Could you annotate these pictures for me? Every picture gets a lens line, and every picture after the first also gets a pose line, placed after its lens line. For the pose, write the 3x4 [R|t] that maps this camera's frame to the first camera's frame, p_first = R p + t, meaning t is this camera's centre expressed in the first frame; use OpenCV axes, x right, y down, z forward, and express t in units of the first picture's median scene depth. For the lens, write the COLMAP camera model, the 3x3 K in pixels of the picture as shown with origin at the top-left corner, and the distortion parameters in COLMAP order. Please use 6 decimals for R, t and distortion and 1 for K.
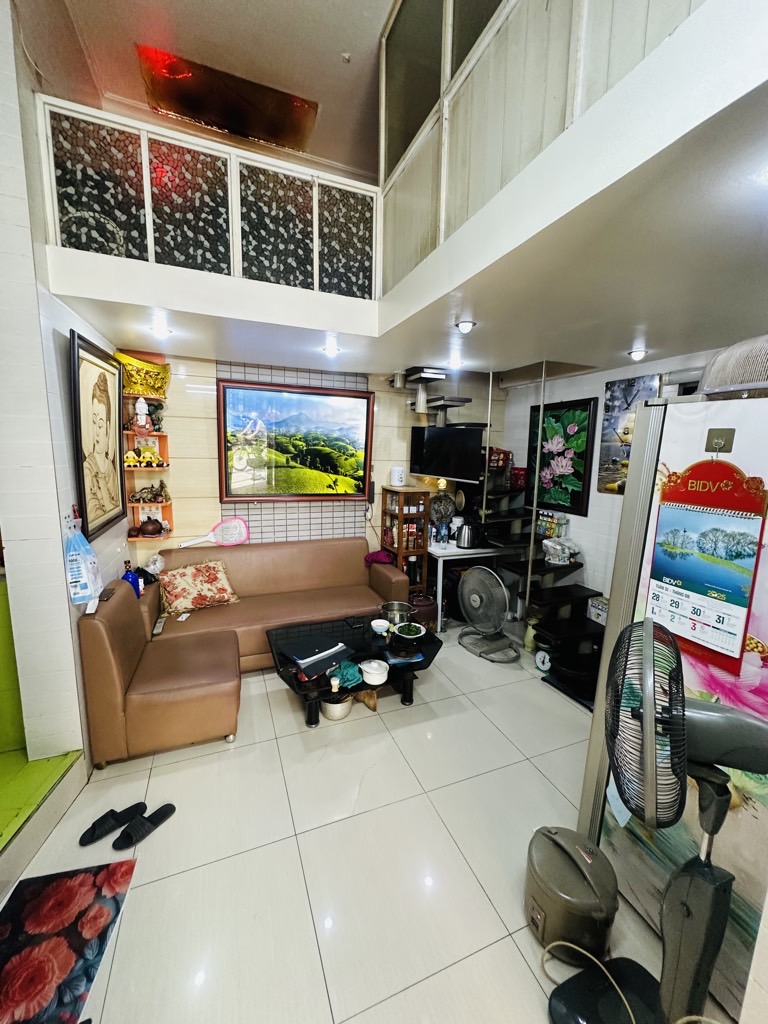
lens RADIAL K [[408.3, 0, 387.5], [0, 408.3, 510.6], [0, 0, 1]] dist [-0.005967, 0.001603]
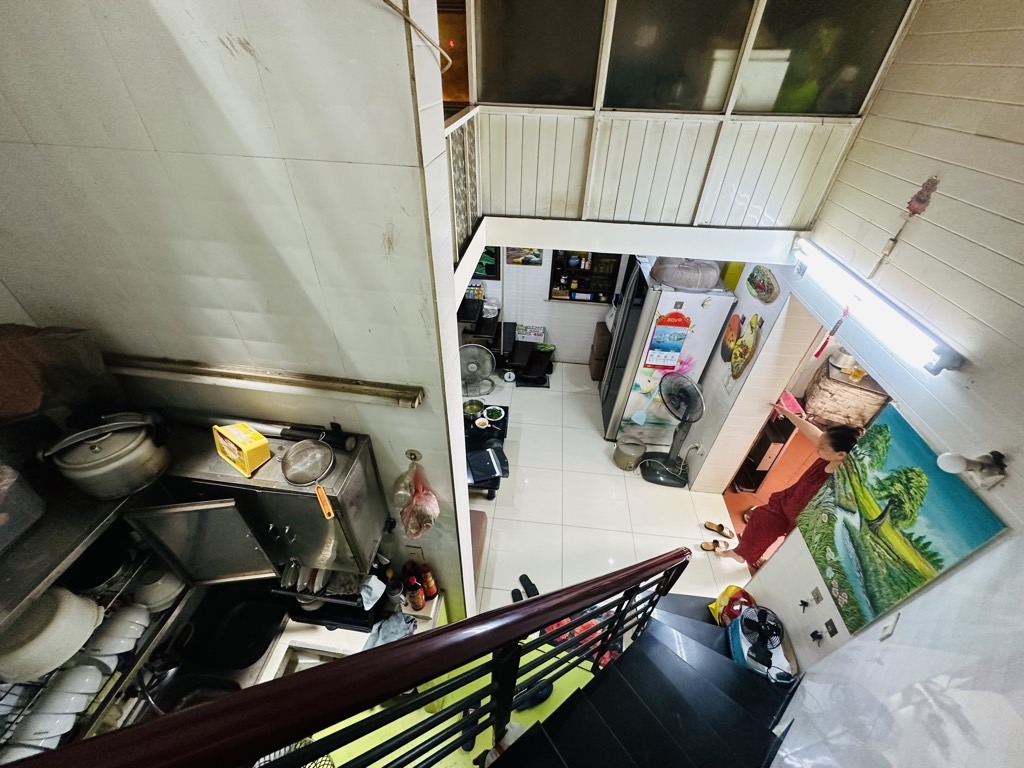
lens RADIAL K [[408.3, 0, 508.2], [0, 408.3, 382.6], [0, 0, 1]] dist [-0.005967, 0.001603]
pose [[0.480109, -0.566390, 0.669849, -0.185449], [0.126310, 0.800292, 0.586155, -0.145631], [-0.868068, -0.196810, 0.455768, 0.057258]]
